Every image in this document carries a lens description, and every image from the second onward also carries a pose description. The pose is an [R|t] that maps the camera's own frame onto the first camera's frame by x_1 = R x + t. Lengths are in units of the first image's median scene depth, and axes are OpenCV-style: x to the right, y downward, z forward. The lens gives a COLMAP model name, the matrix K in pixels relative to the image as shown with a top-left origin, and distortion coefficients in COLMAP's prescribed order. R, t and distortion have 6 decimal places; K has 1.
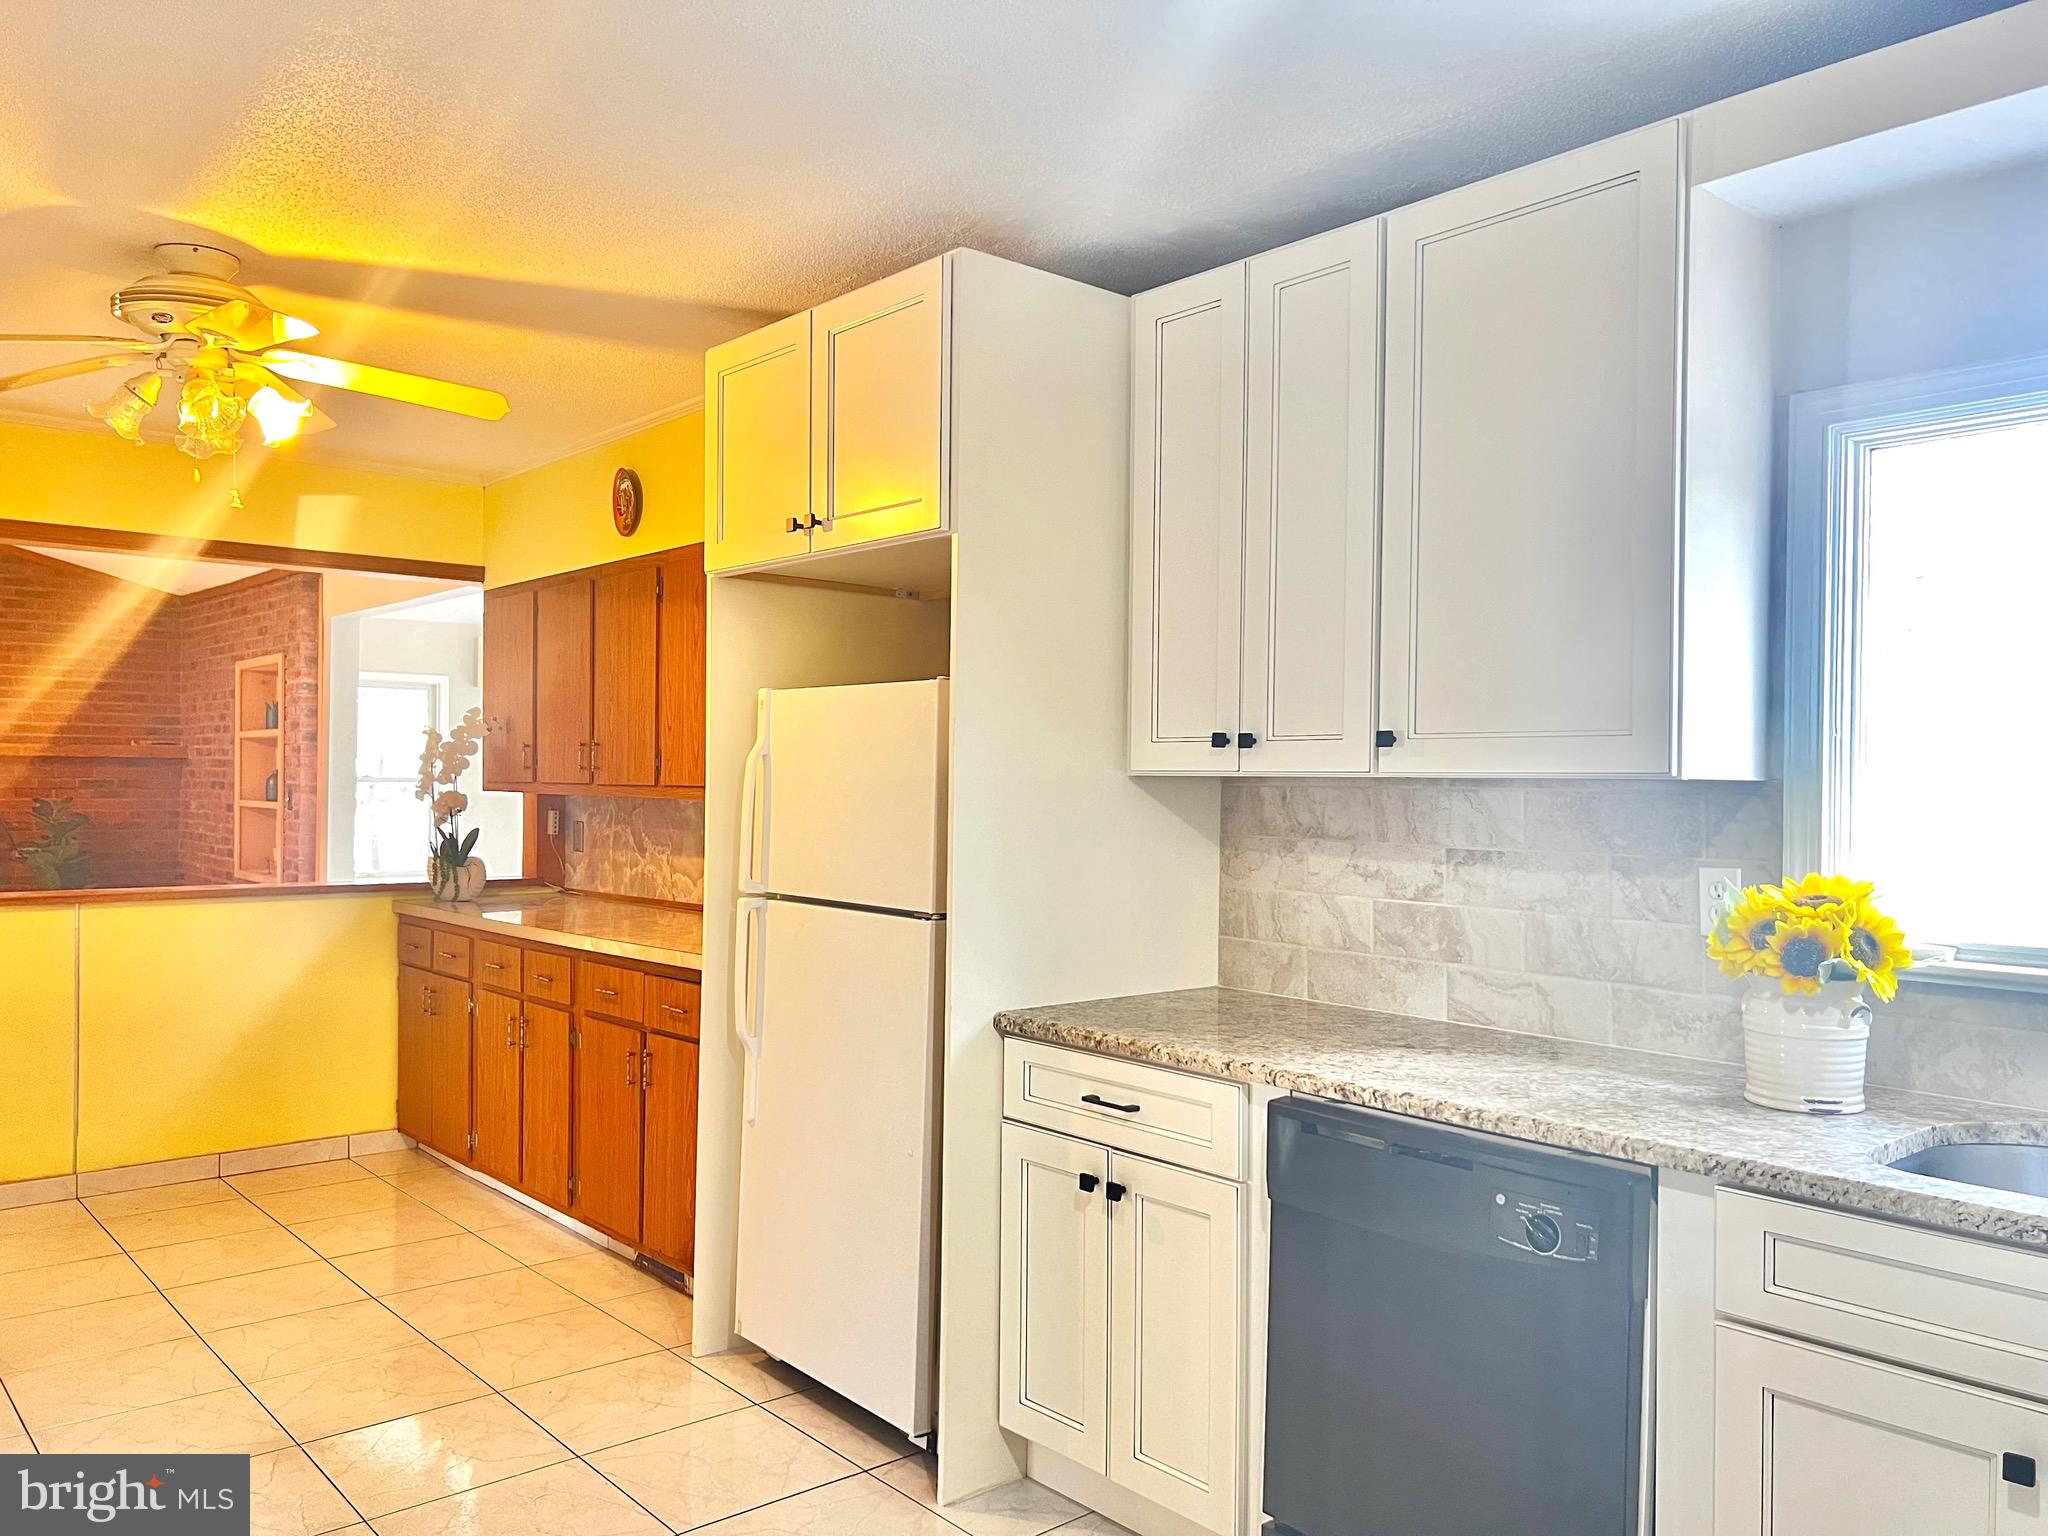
lens RADIAL K [[1524.6, 0, 1024.0], [0, 1524.6, 768.0], [0, 0, 1]] dist [0.017088, 0.003450]
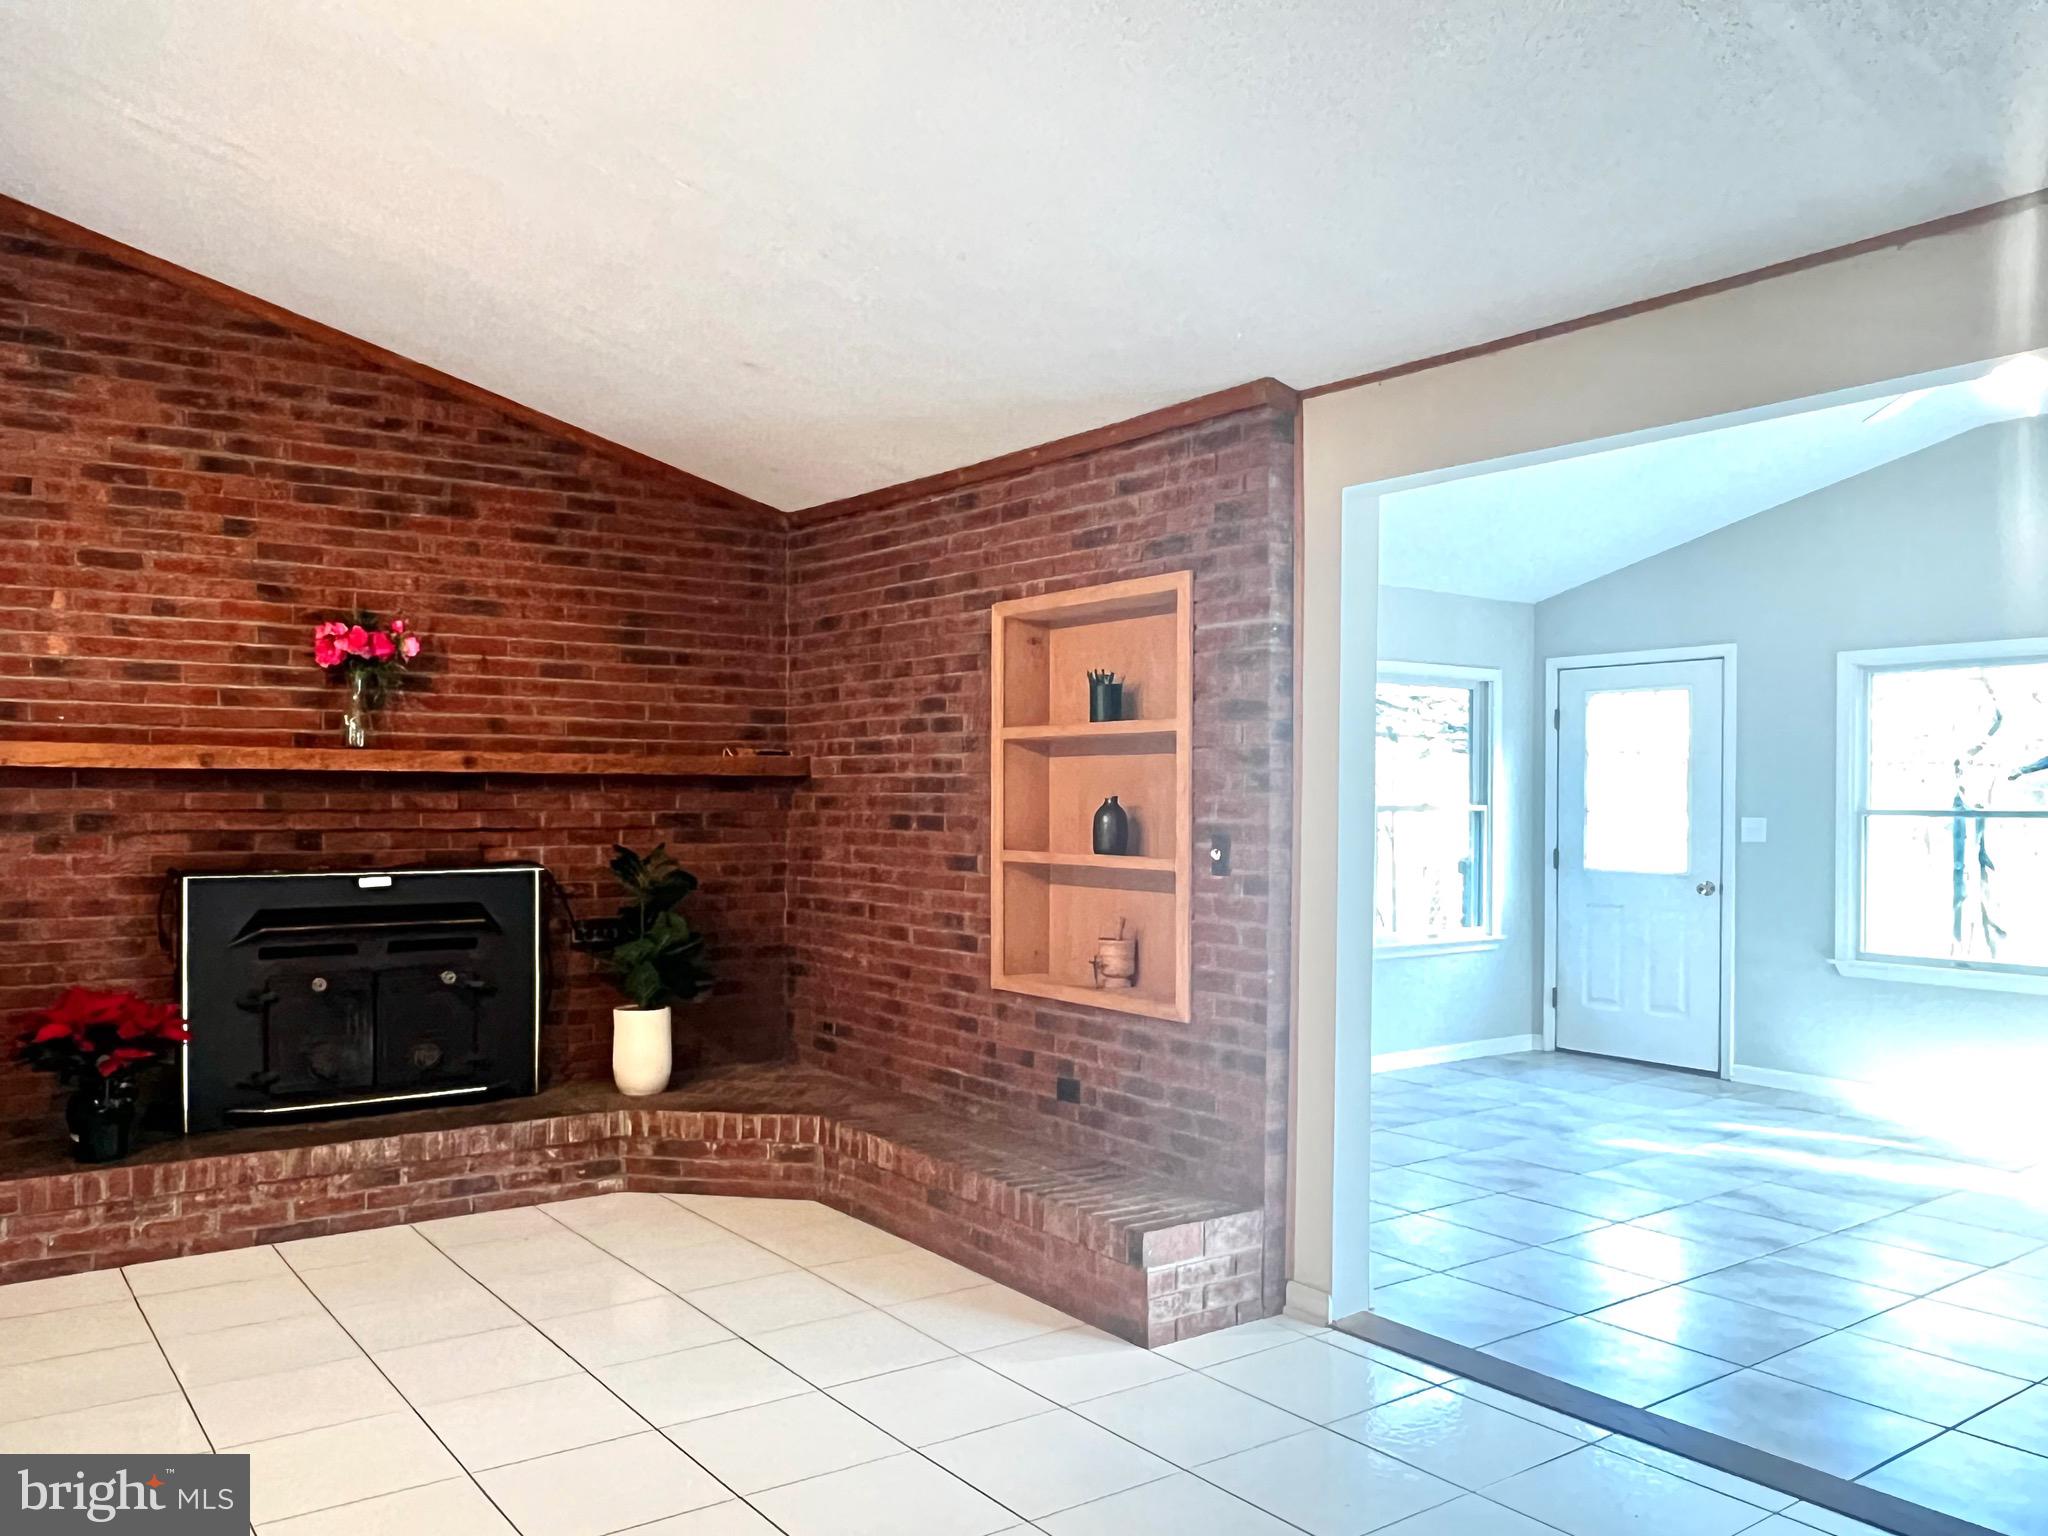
lens RADIAL K [[1536.7, 0, 995.8], [0, 1536.7, 812.1], [0, 0, 1]] dist [-0.006494, -0.002947]
pose [[0.996550, -0.002373, -0.082961, -0.517947], [0.003619, 0.999883, 0.014878, -0.001626], [0.082916, -0.015127, 0.996442, 0.486925]]
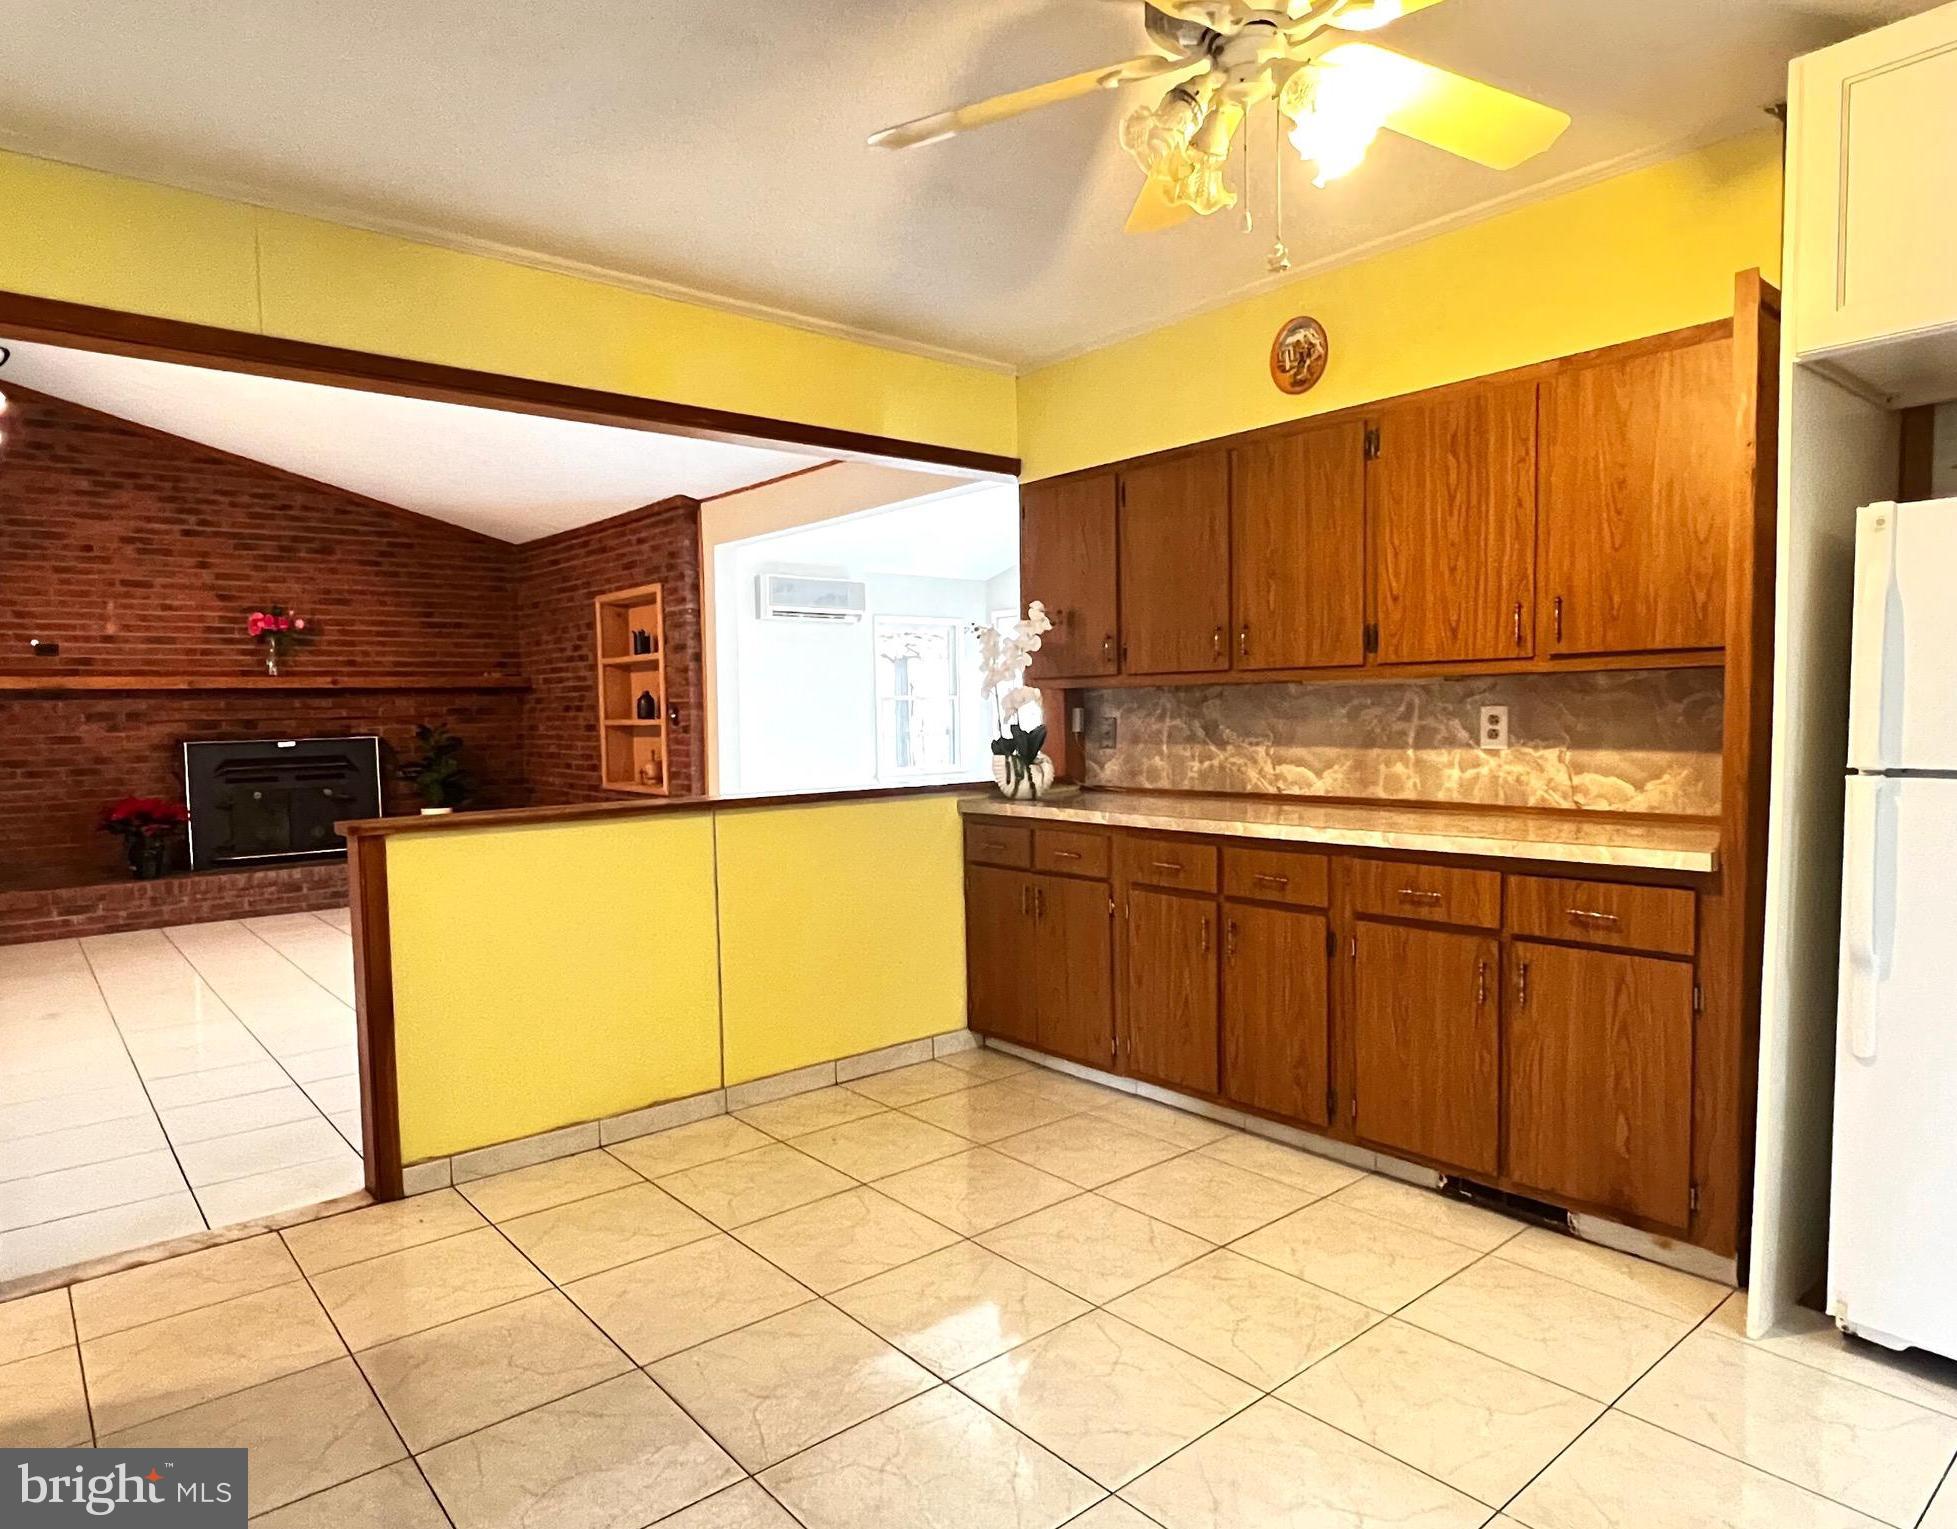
lens RADIAL K [[1160.9, 0, 919.5], [0, 1160.9, 777.0], [0, 0, 1]] dist [-0.000102, -0.000405]
pose [[0.999053, -0.025607, -0.035184, -0.279172], [0.027865, 0.997478, 0.065276, 0.014787], [0.033424, -0.066195, 0.997247, 0.171498]]
